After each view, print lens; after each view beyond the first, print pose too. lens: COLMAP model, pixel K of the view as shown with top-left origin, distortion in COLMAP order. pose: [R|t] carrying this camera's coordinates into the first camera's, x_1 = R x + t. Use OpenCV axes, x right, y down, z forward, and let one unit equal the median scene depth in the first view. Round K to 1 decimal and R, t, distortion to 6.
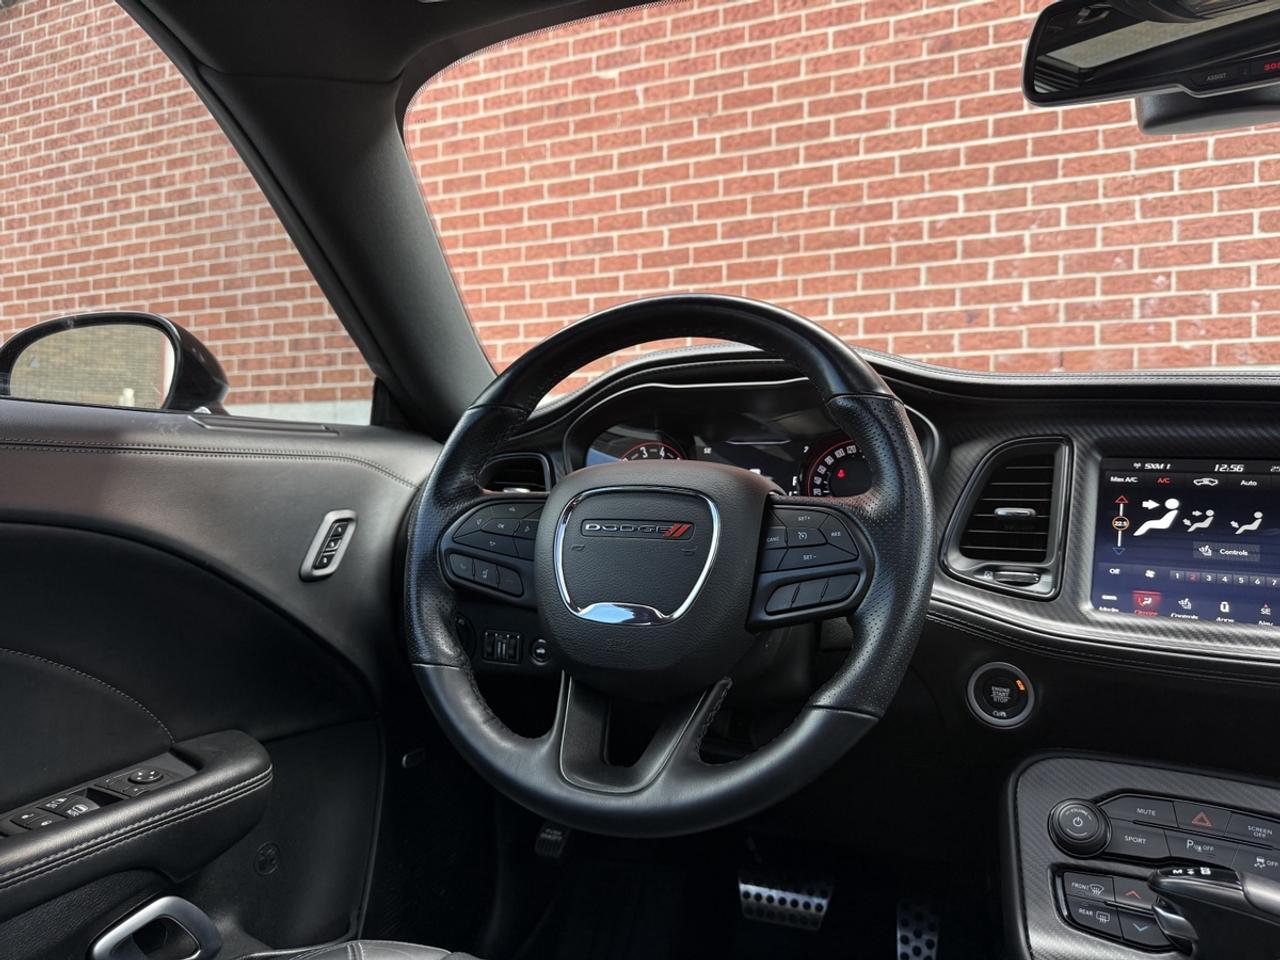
lens RADIAL K [[873.9, 0, 652.4], [0, 873.9, 492.1], [0, 0, 1]] dist [0.066098, -0.093613]
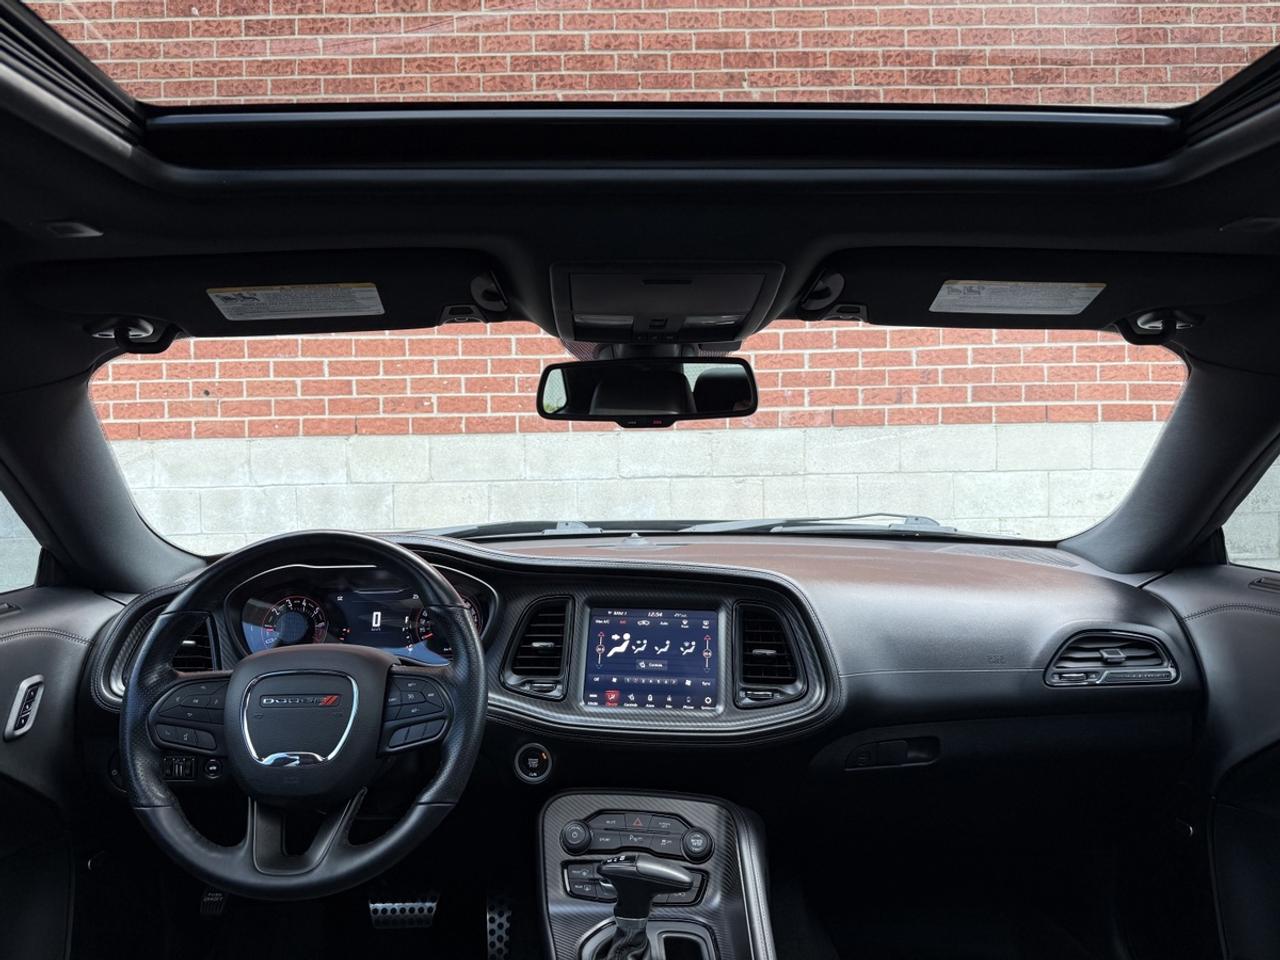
lens RADIAL K [[949.3, 0, 639.7], [0, 949.3, 460.4], [0, 0, 1]] dist [0.021995, -0.029324]
pose [[0.921192, -0.029281, 0.388005, -0.097706], [0.024631, 0.999553, 0.016953, -0.363354], [-0.388327, -0.006060, 0.921502, -0.719939]]
